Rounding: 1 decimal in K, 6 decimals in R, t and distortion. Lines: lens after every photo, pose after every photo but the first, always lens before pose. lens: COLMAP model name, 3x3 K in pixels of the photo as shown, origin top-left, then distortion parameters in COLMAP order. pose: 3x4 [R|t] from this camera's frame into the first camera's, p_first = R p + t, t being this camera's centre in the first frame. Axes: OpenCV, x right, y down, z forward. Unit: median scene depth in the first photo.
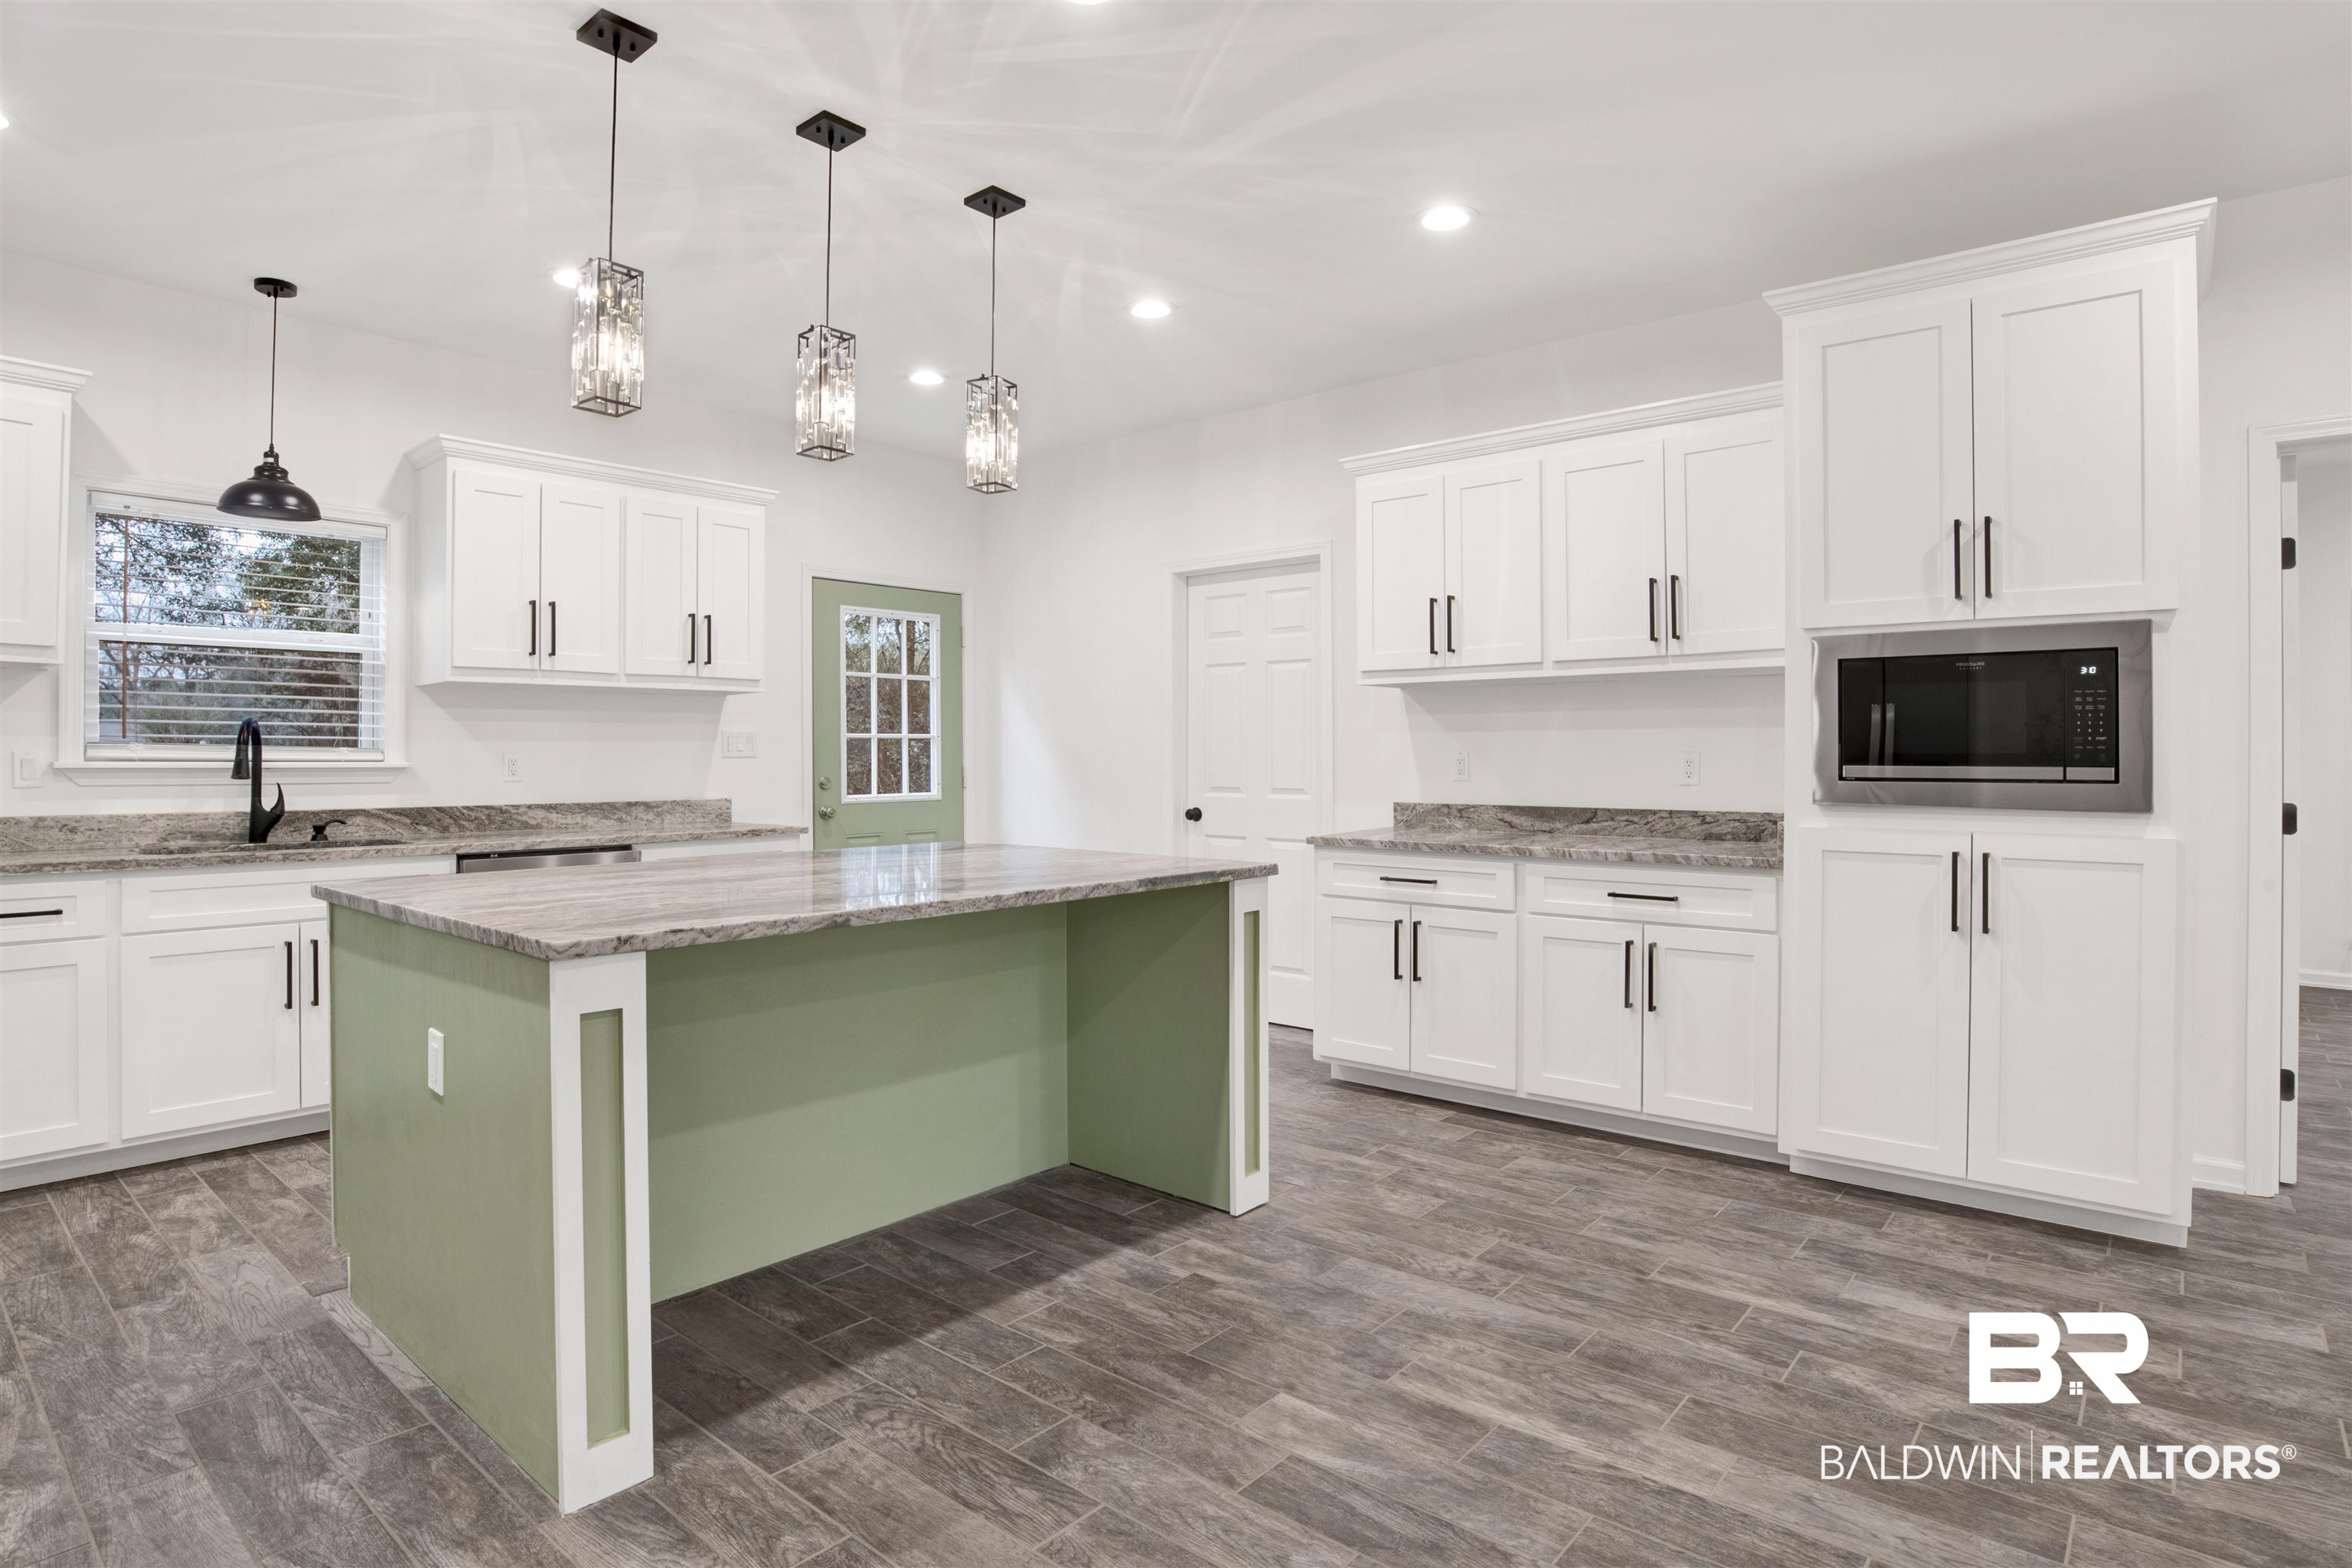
lens RADIAL K [[1246.4, 0, 1218.2], [0, 1246.4, 759.8], [0, 0, 1]] dist [-0.055662, 0.019924]
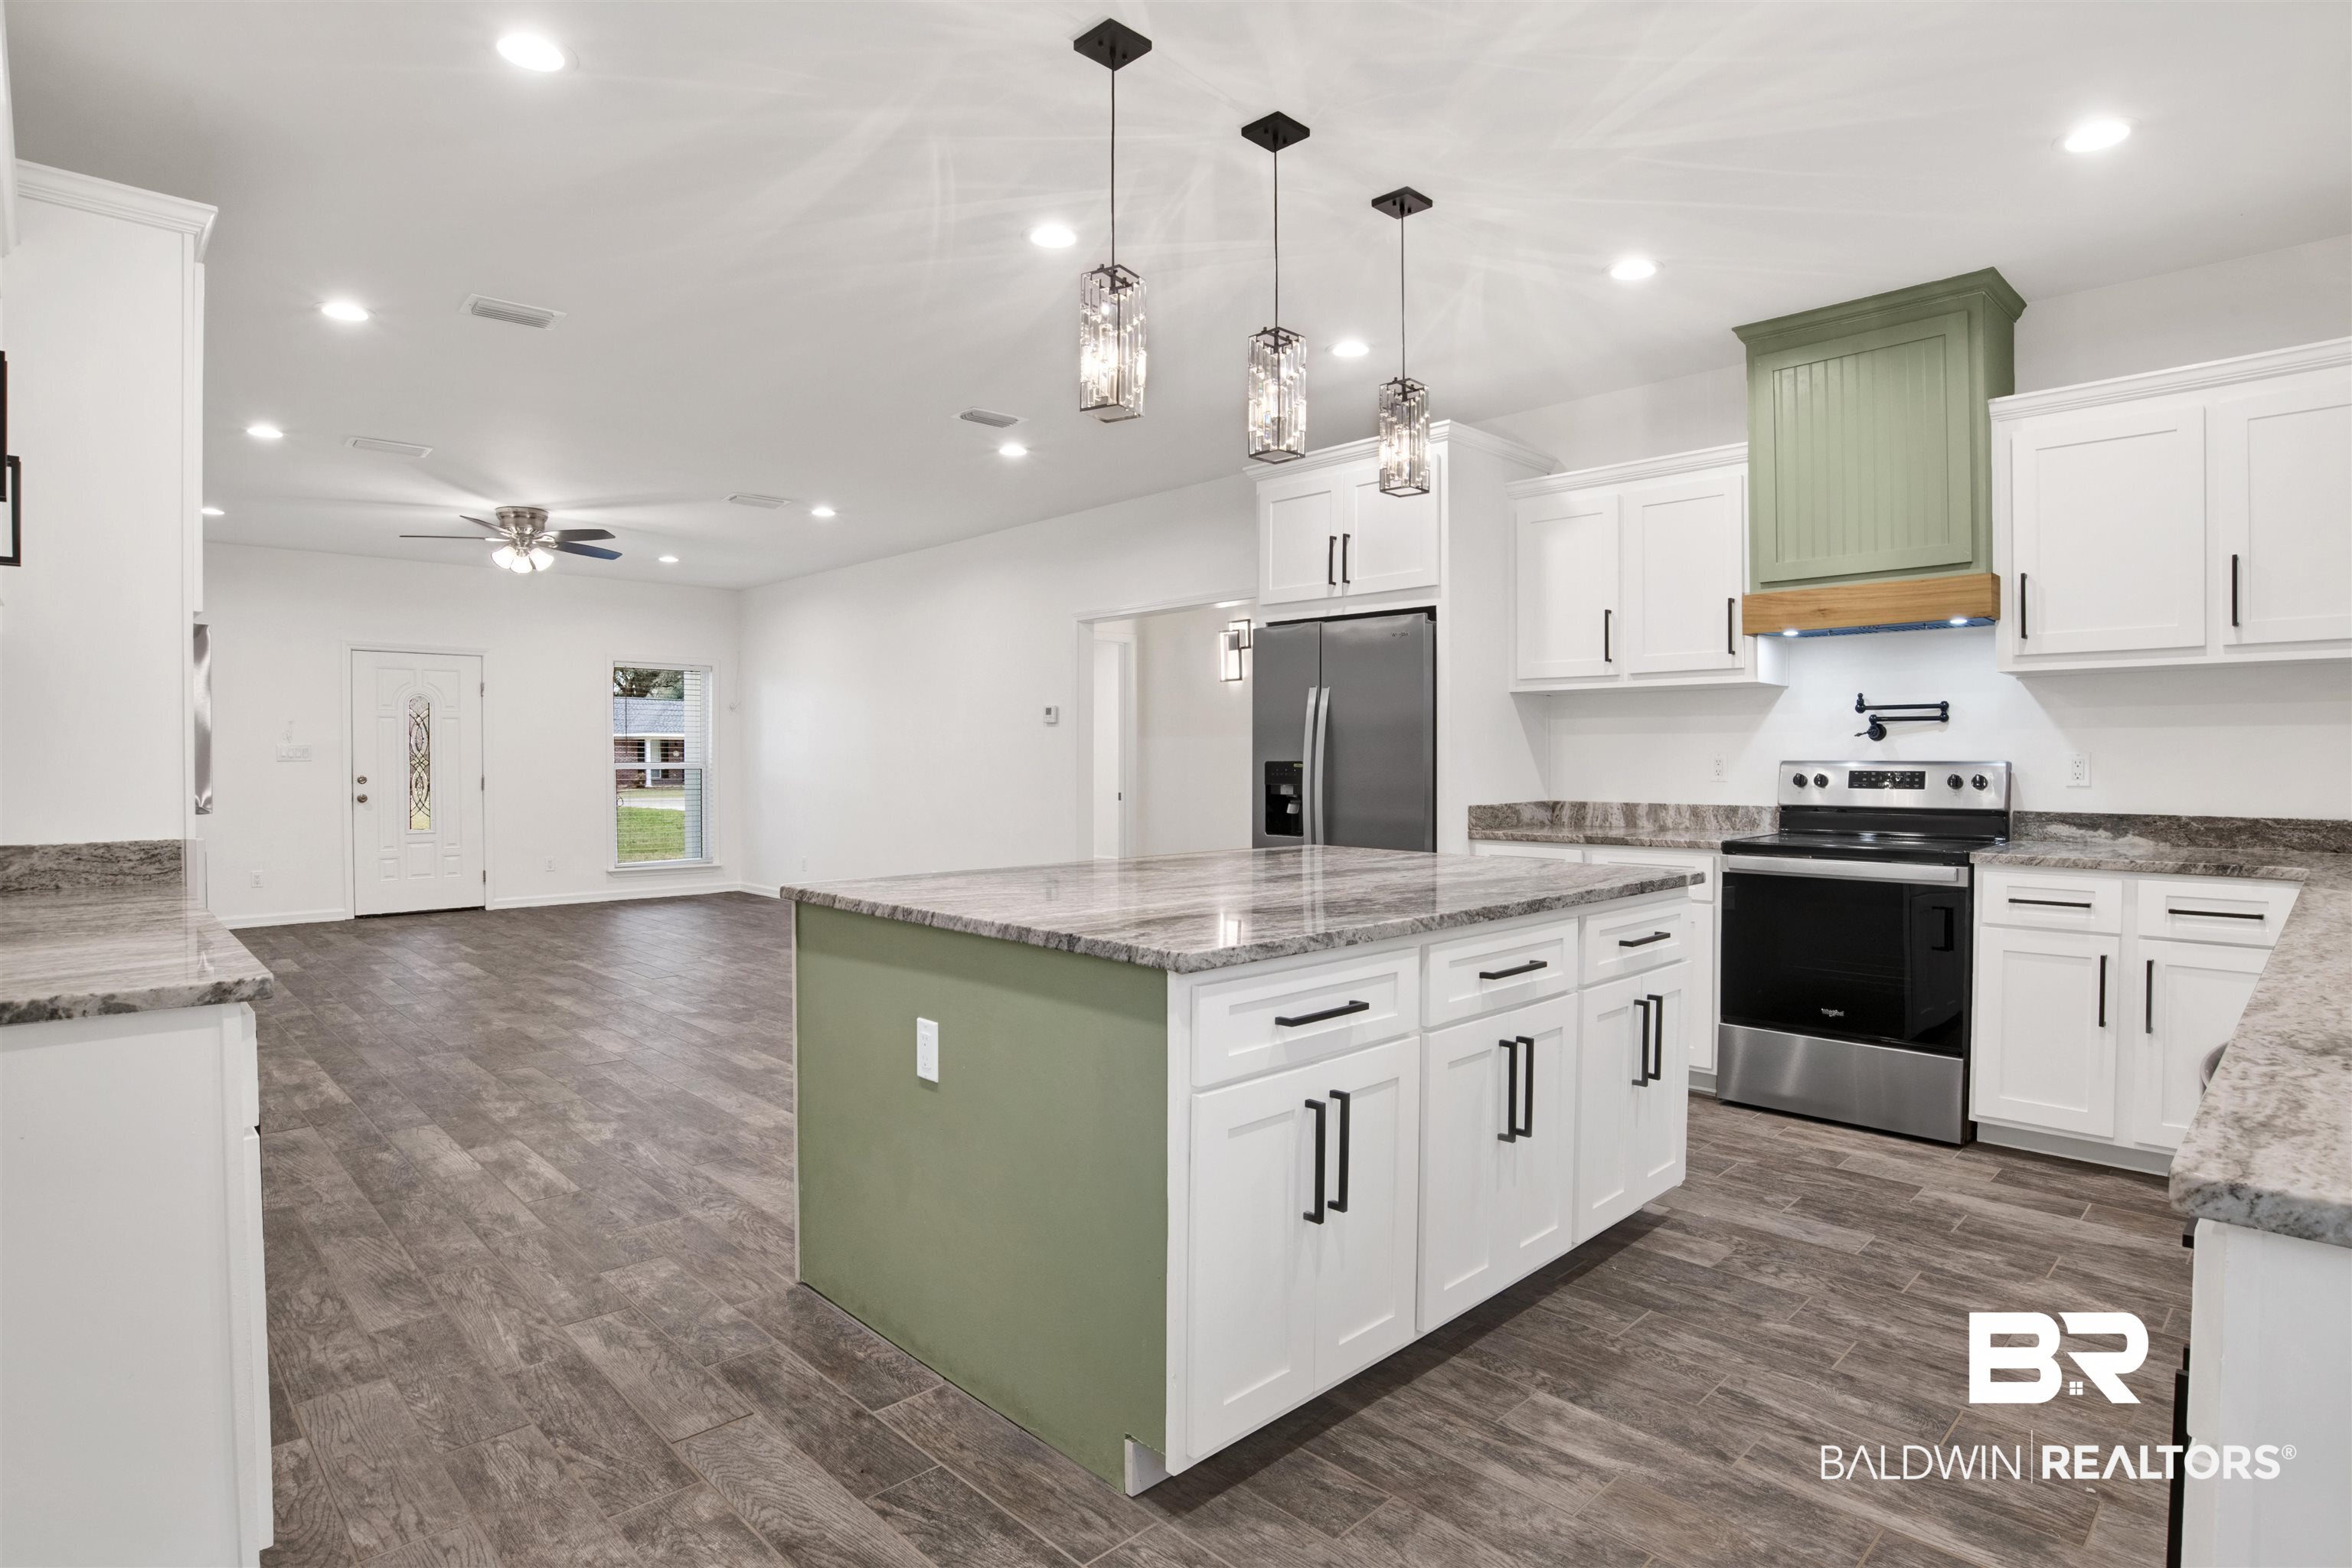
lens RADIAL K [[1224.6, 0, 1207.6], [0, 1224.6, 767.4], [0, 0, 1]] dist [-0.068640, 0.024389]
pose [[-0.994321, -0.000320, 0.106425, -0.281781], [0.000786, 0.999946, 0.010352, -0.005804], [-0.106423, 0.010376, -0.994267, 1.524539]]
